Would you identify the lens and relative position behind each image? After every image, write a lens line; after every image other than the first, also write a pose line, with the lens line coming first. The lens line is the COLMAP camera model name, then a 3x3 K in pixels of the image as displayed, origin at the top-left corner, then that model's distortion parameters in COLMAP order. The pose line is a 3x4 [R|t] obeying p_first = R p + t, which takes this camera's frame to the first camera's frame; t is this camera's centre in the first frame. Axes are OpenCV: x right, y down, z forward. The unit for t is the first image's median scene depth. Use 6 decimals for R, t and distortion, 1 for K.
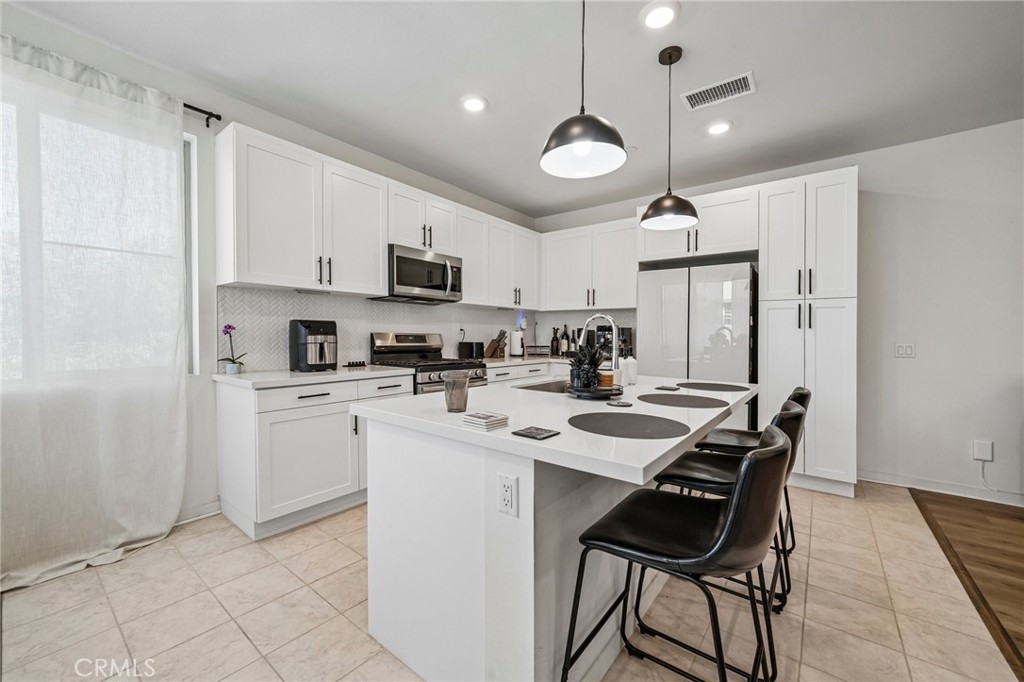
lens RADIAL K [[406.9, 0, 506.0], [0, 406.9, 339.1], [0, 0, 1]] dist [-0.000345, 0.000054]
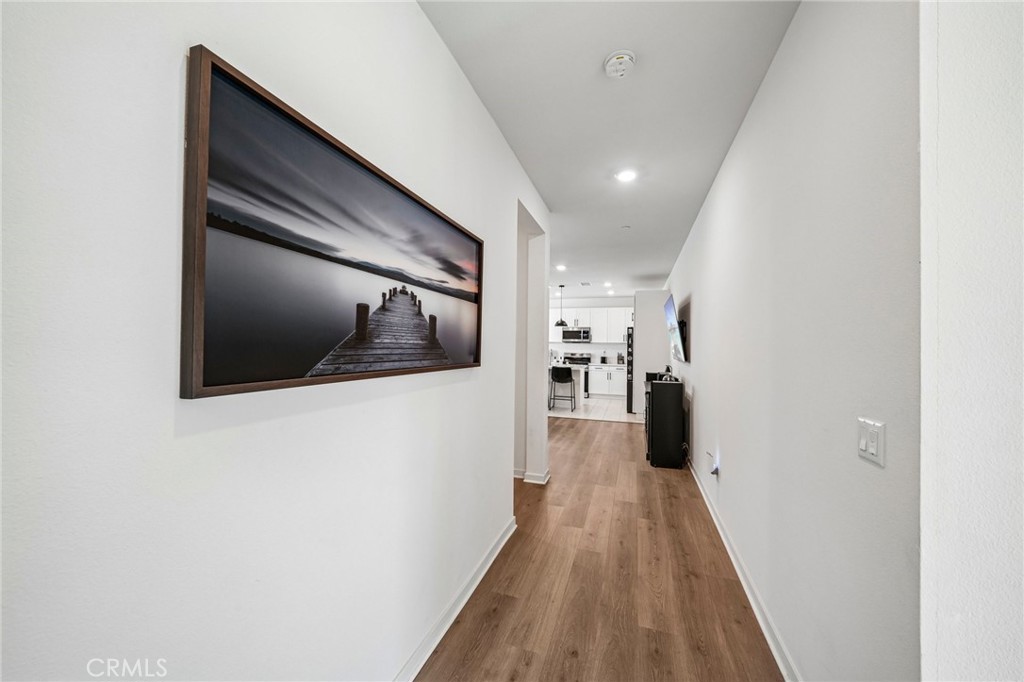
lens RADIAL K [[368.8, 0, 505.2], [0, 368.8, 345.1], [0, 0, 1]] dist [-0.016181, 0.000045]
pose [[0.325408, -0.009095, -0.945530, 3.978022], [-0.024746, 0.999529, -0.018131, -0.016760], [0.945250, 0.029298, 0.325030, -0.758629]]
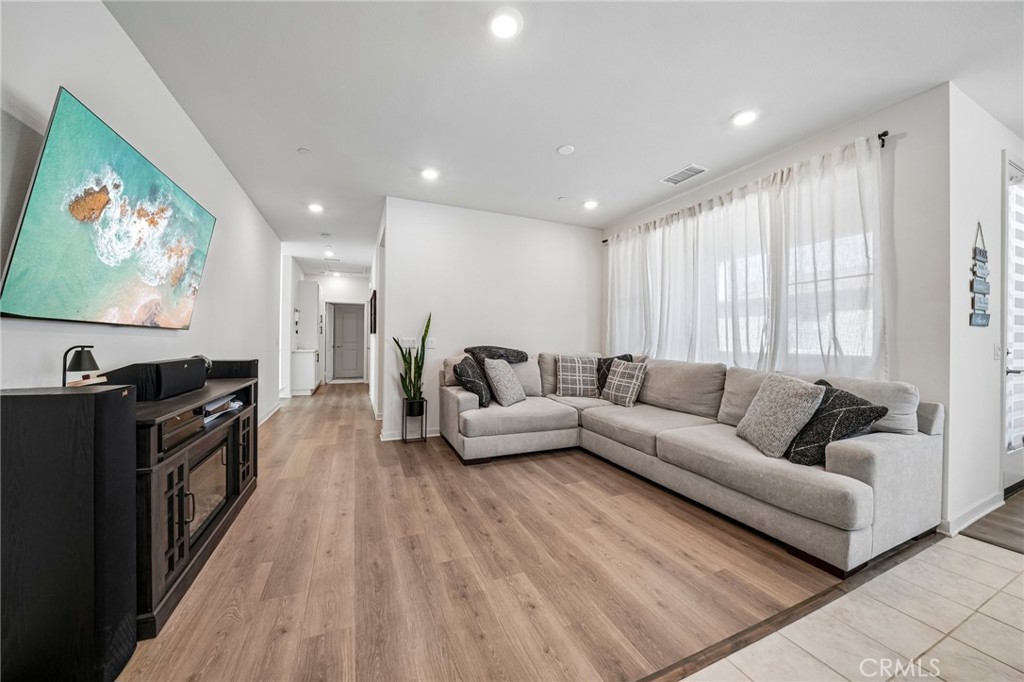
lens RADIAL K [[353.6, 0, 503.7], [0, 353.6, 341.5], [0, 0, 1]] dist [-0.024380, 0.000137]
pose [[-0.874288, -0.020851, 0.484960, 0.897477], [-0.015386, 0.999765, 0.015247, 0.025945], [-0.485164, 0.005869, -0.874404, 1.351073]]
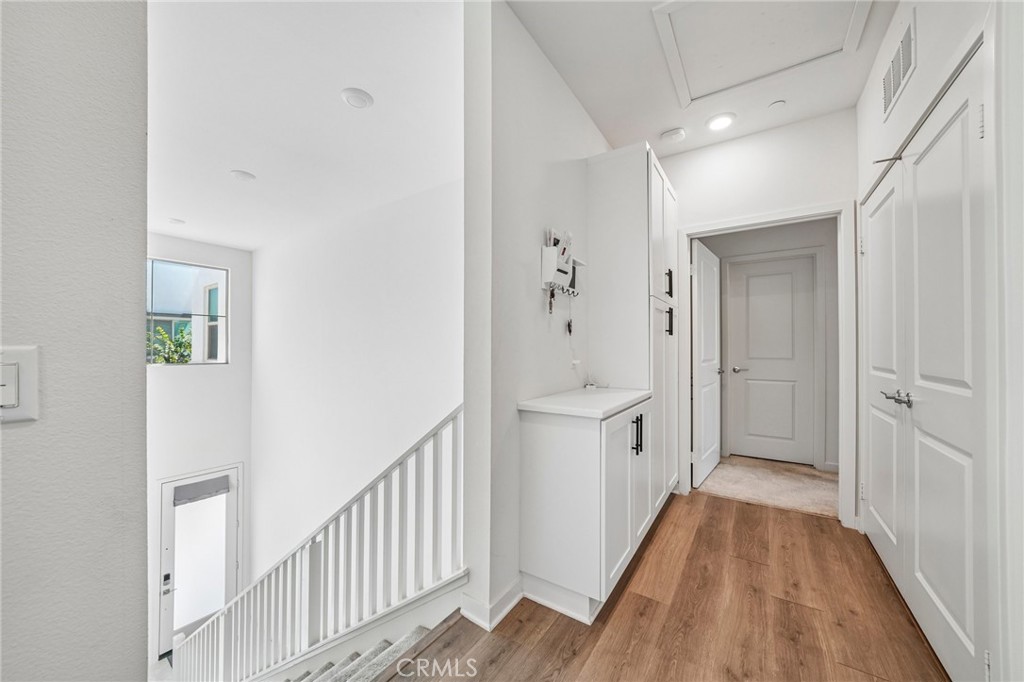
lens RADIAL K [[368.8, 0, 505.2], [0, 368.8, 345.1], [0, 0, 1]] dist [-0.016181, 0.000045]
pose [[-0.060870, -0.003629, 0.998139, 3.367845], [0.011894, 0.999920, 0.004361, 0.056050], [-0.998075, 0.012137, -0.060822, -0.444384]]
